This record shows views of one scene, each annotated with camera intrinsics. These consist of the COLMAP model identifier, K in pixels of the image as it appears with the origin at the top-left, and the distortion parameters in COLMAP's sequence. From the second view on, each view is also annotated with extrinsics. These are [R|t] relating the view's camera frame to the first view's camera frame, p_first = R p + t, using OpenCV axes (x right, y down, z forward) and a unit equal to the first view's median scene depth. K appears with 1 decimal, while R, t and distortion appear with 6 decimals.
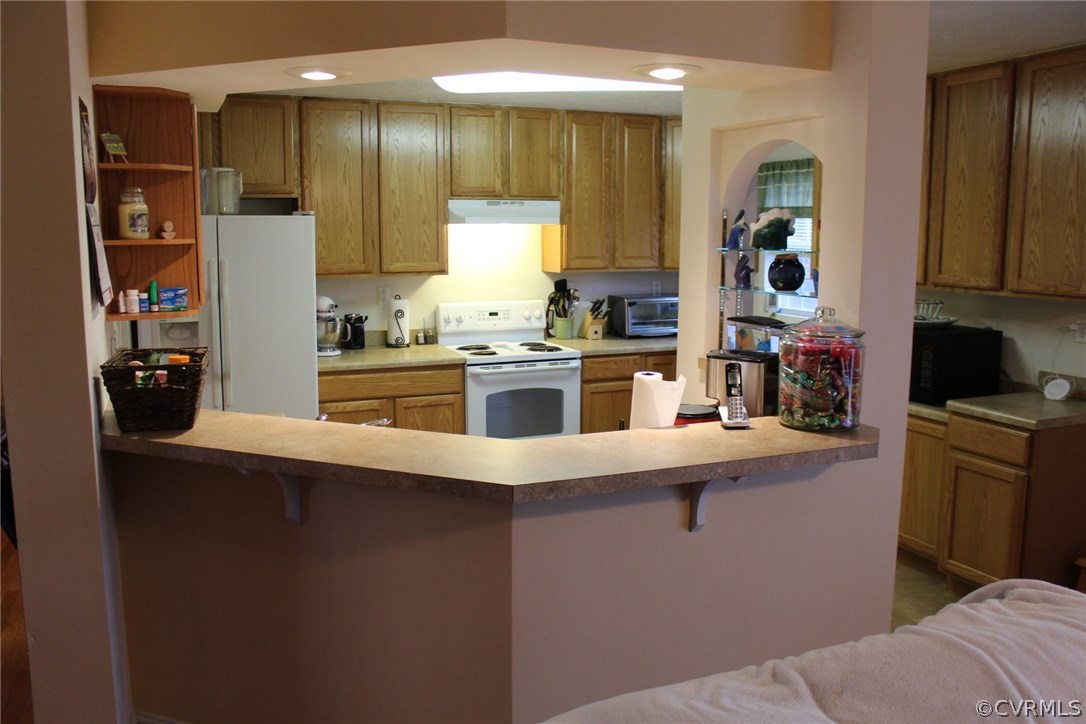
lens RADIAL K [[898.1, 0, 546.4], [0, 898.1, 367.7], [0, 0, 1]] dist [-0.166280, 0.137035]
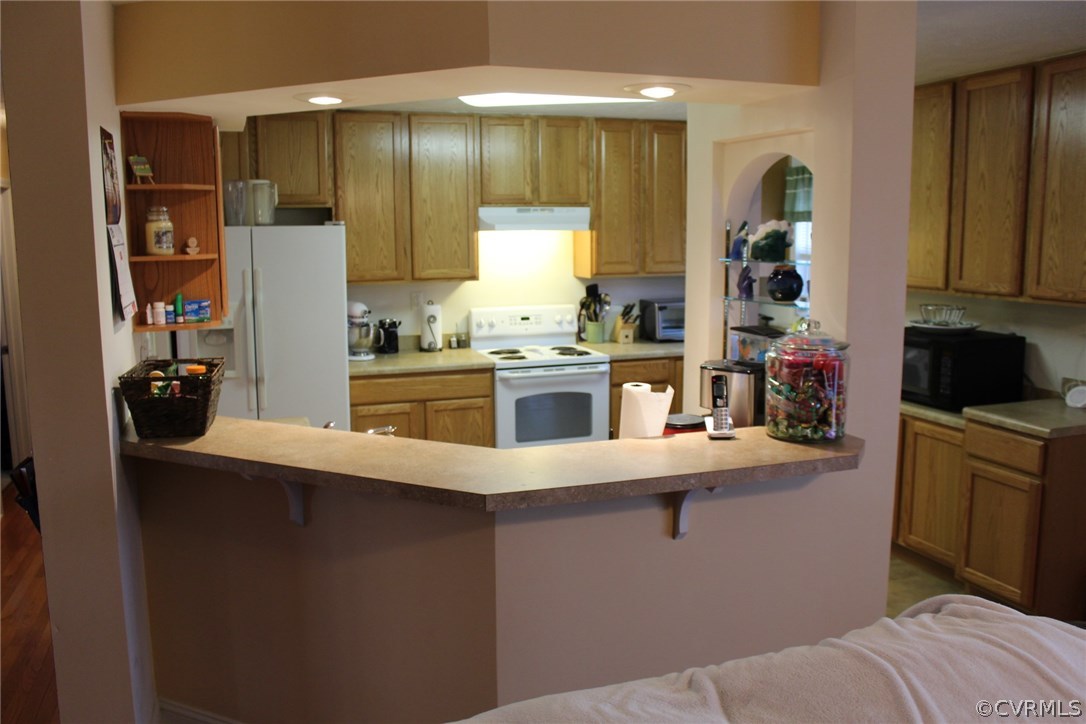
lens RADIAL K [[898.1, 0, 544.7], [0, 898.1, 361.4], [0, 0, 1]] dist [-0.166280, 0.137035]
pose [[0.997643, 0.000567, -0.068611, 0.046257], [-0.000894, 0.999988, -0.004741, -0.009015], [0.068608, 0.004791, 0.997632, -0.020831]]
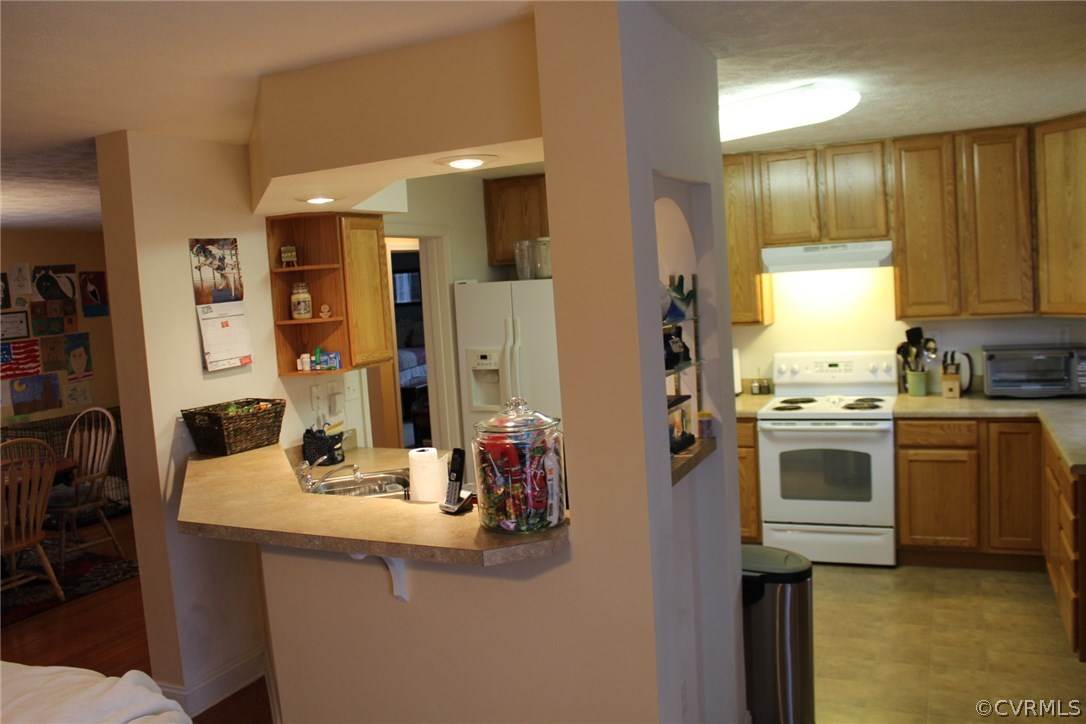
lens RADIAL K [[898.1, 0, 536.9], [0, 898.1, 356.9], [0, 0, 1]] dist [-0.166280, 0.137035]
pose [[0.661761, 0.021059, -0.749419, 0.593801], [-0.047948, 0.998748, -0.014274, -0.057059], [0.748180, 0.045379, 0.661942, 0.226111]]
